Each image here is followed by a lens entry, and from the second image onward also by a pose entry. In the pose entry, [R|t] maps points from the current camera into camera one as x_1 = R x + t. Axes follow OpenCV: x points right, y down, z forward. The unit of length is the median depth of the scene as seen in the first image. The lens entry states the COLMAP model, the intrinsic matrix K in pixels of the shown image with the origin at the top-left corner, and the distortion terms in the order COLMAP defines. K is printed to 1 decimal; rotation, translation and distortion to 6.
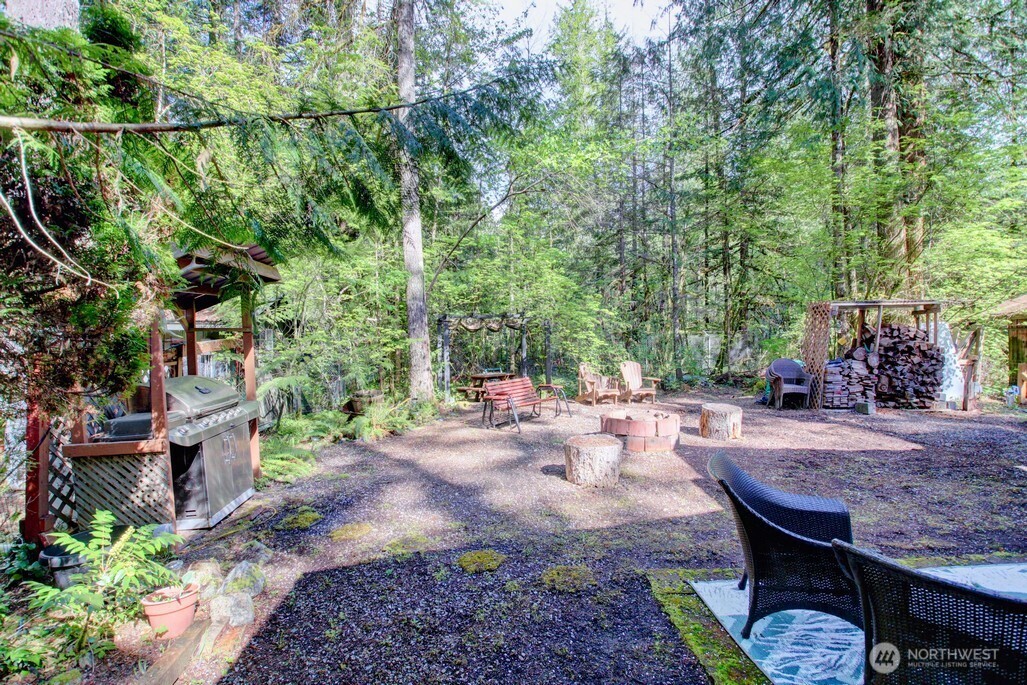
lens RADIAL K [[479.9, 0, 504.9], [0, 479.9, 347.7], [0, 0, 1]] dist [0.000127, -0.015677]
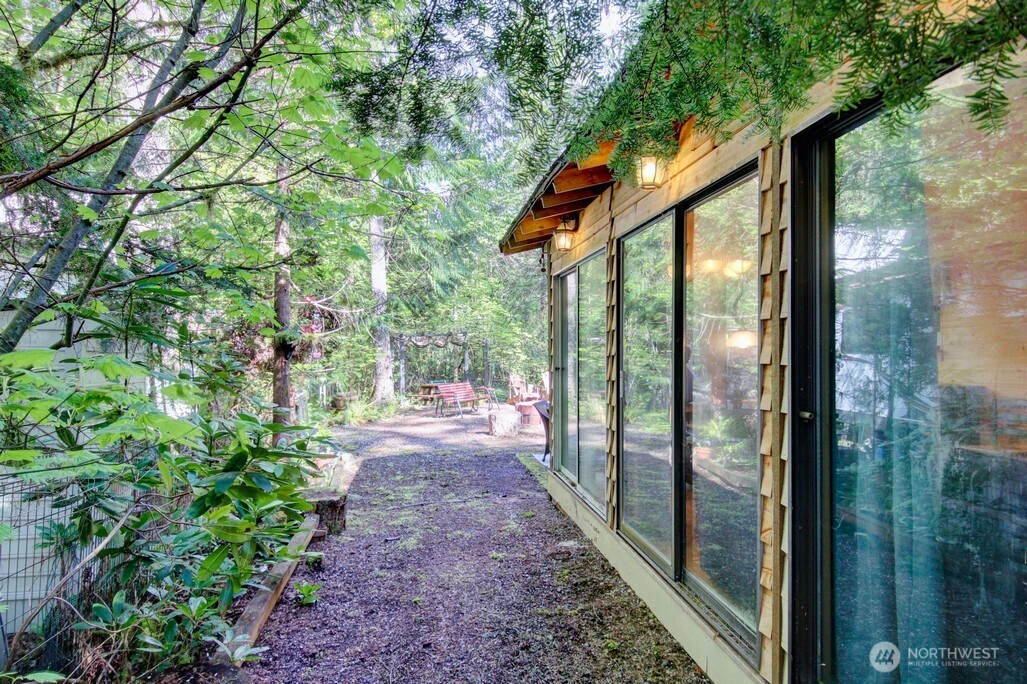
lens RADIAL K [[599.2, 0, 513.5], [0, 599.2, 342.0], [0, 0, 1]] dist [0.003006, 0.000188]
pose [[0.993532, 0.008709, 0.113220, -0.014098], [-0.004392, 0.999256, -0.038323, 0.009772], [-0.113469, 0.037578, 0.992831, -0.590549]]
